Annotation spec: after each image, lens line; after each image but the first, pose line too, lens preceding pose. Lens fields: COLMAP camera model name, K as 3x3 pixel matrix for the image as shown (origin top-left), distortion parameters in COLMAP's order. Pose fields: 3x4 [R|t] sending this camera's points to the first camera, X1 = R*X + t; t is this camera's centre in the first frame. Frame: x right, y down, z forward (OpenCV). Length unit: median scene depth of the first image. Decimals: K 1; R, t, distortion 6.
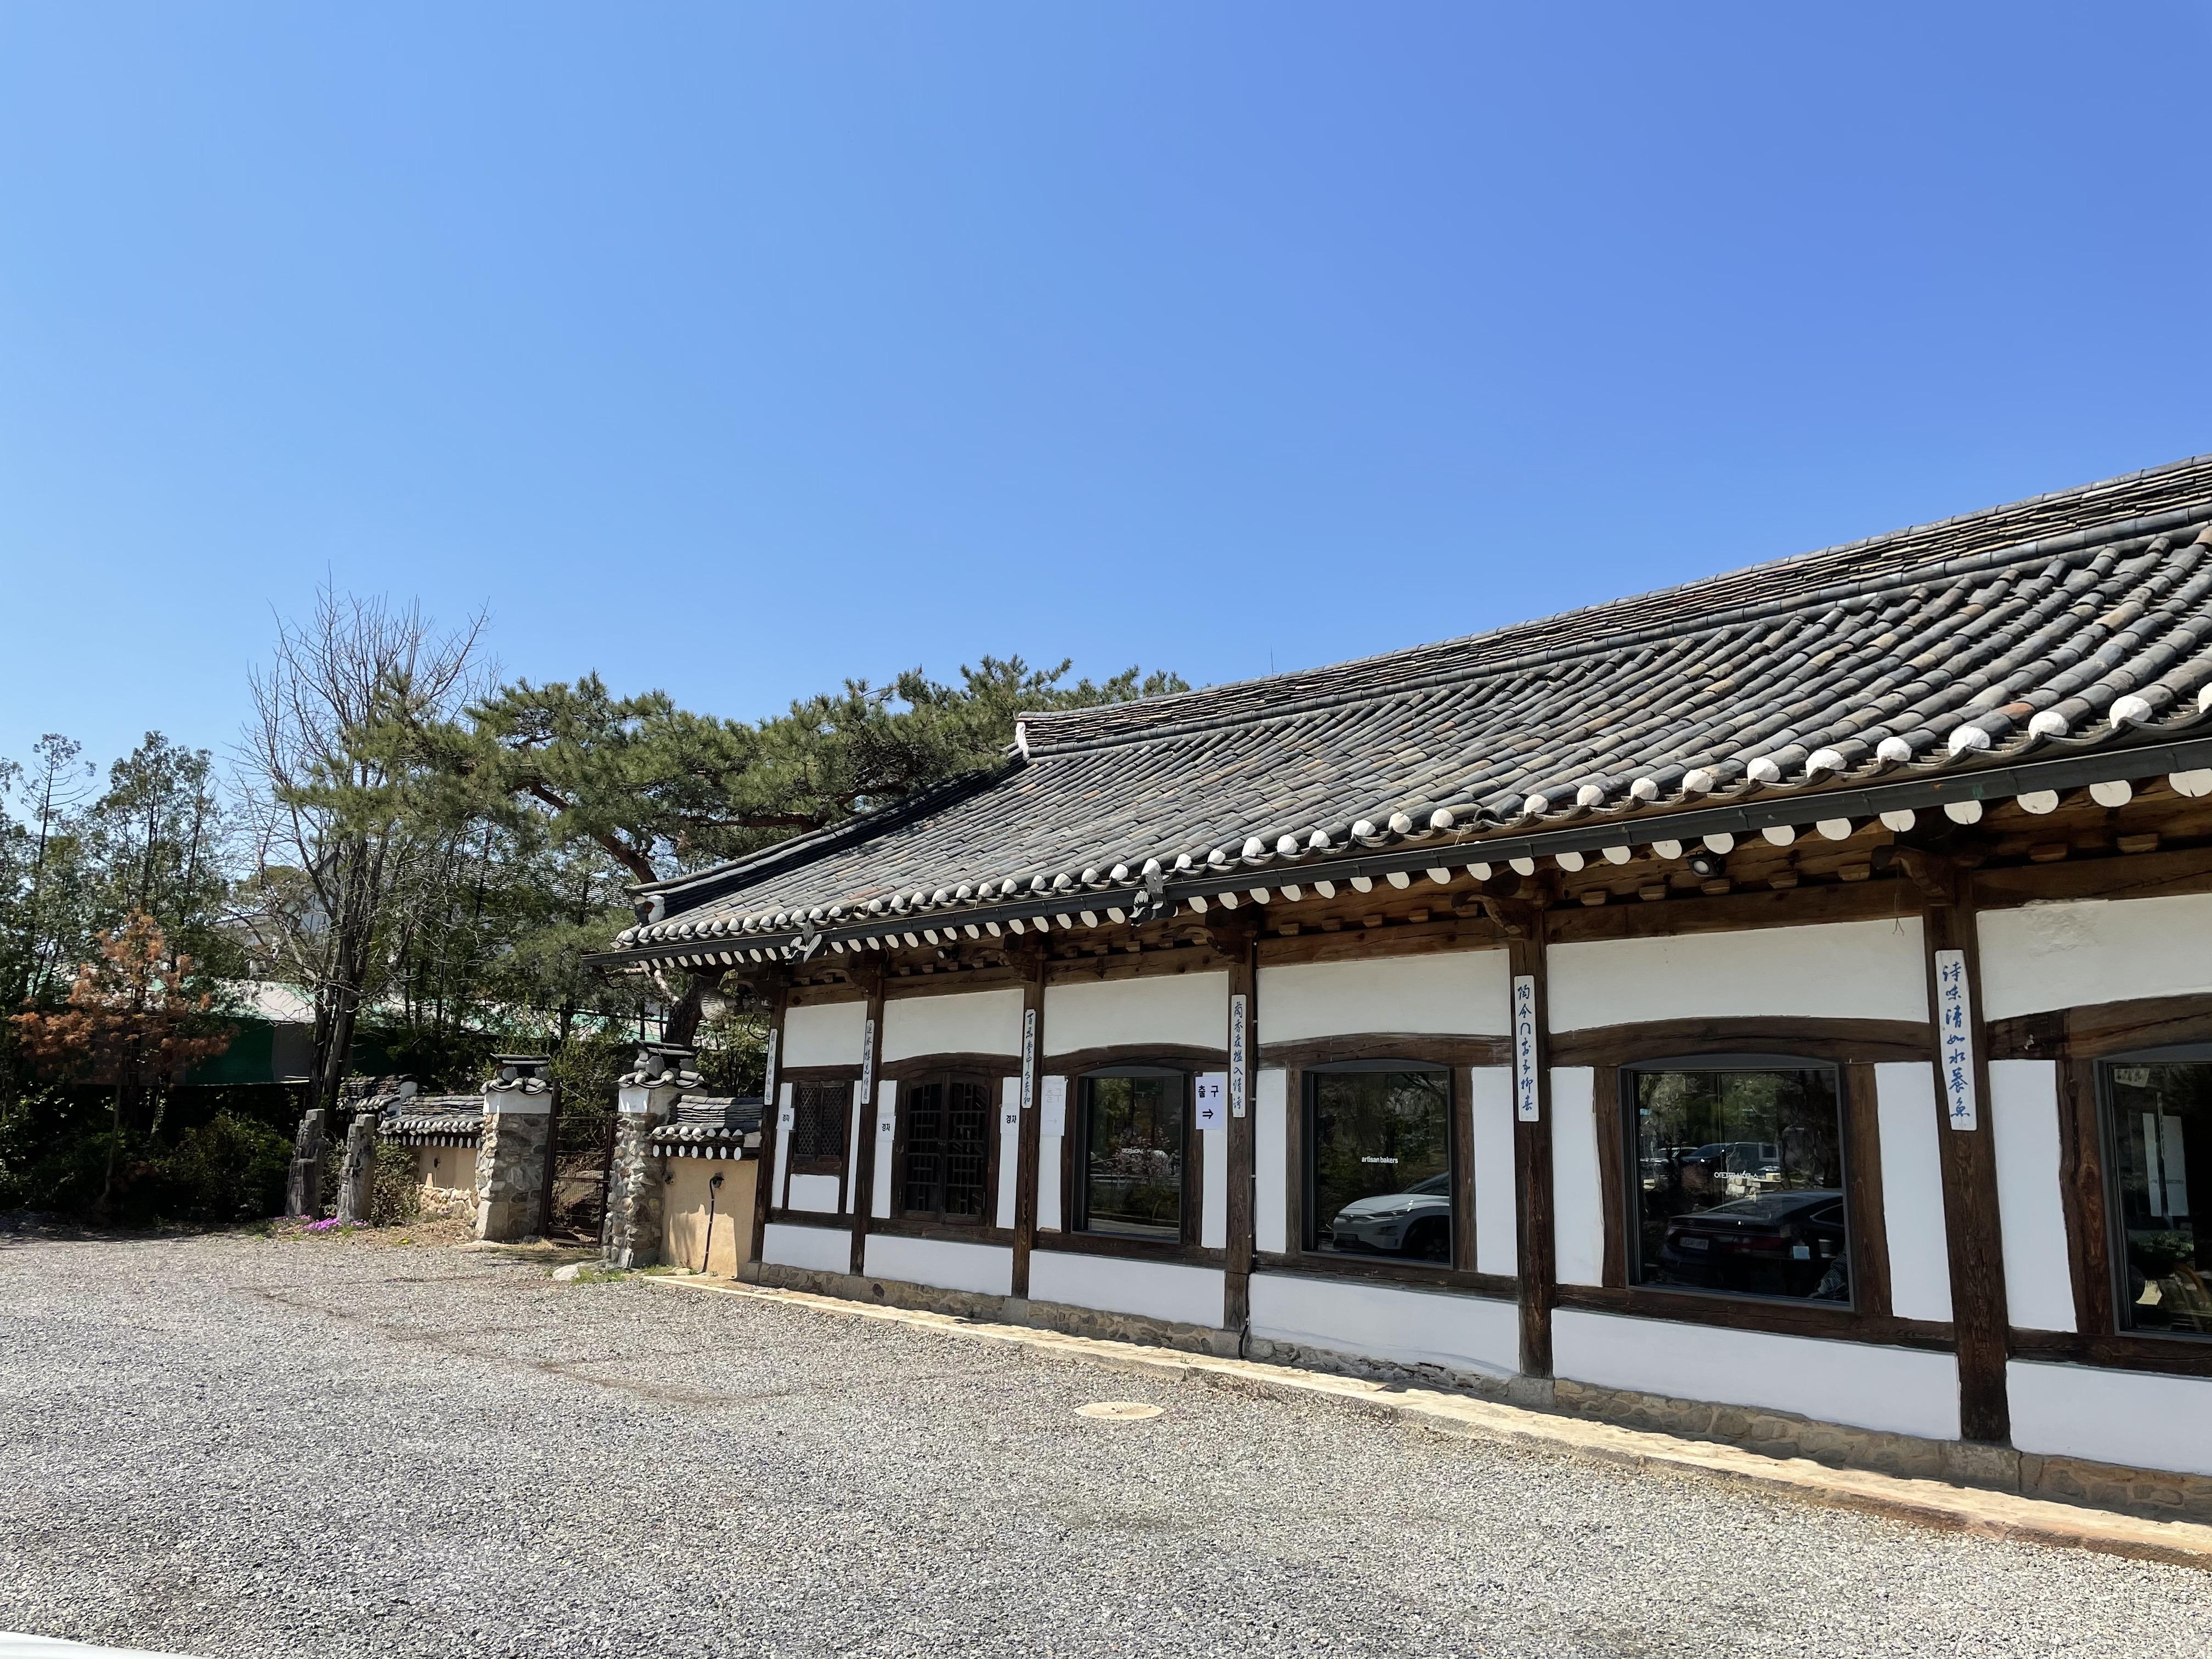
lens RADIAL K [[1666.2, 0, 1046.9], [0, 1666.2, 828.0], [0, 0, 1]] dist [0.065090, 0.002935]
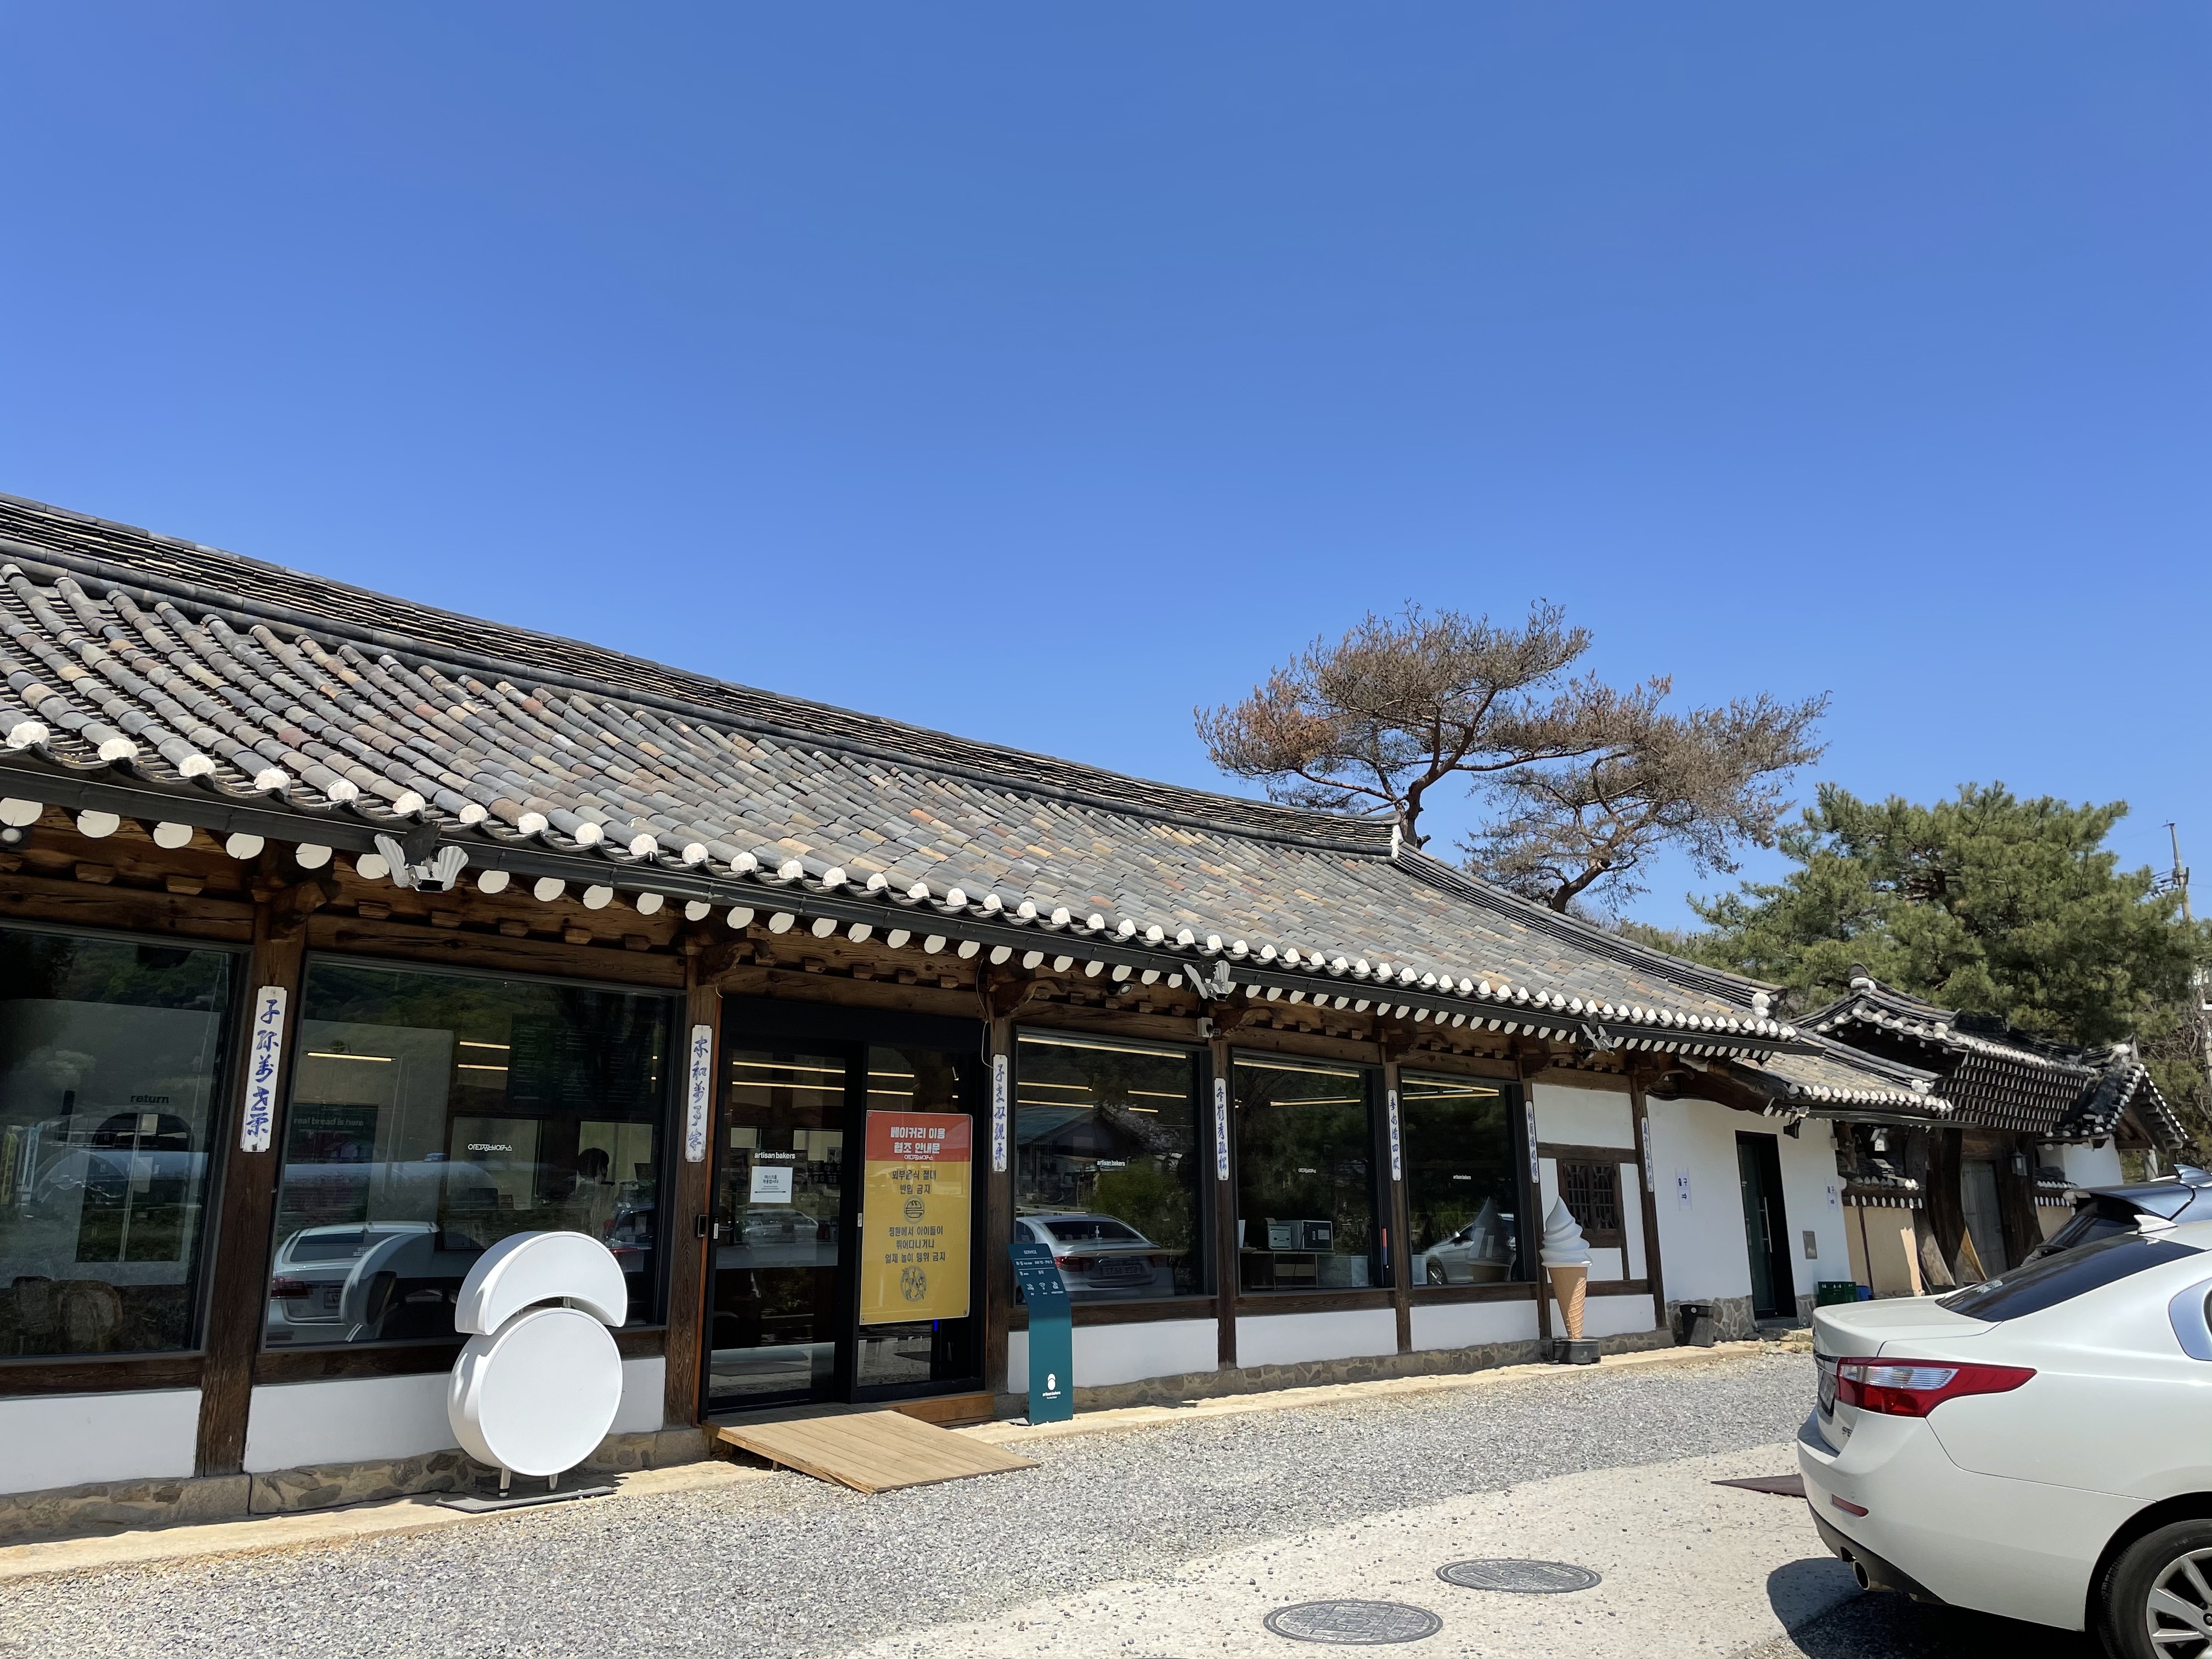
lens RADIAL K [[1666.2, 0, 1046.9], [0, 1666.2, 828.0], [0, 0, 1]] dist [0.065090, 0.002935]
pose [[-0.076978, 0.194809, 0.977816, -1.127752], [-0.194796, 0.958887, -0.206374, 0.220675], [-0.977818, -0.206361, -0.035865, 1.318677]]
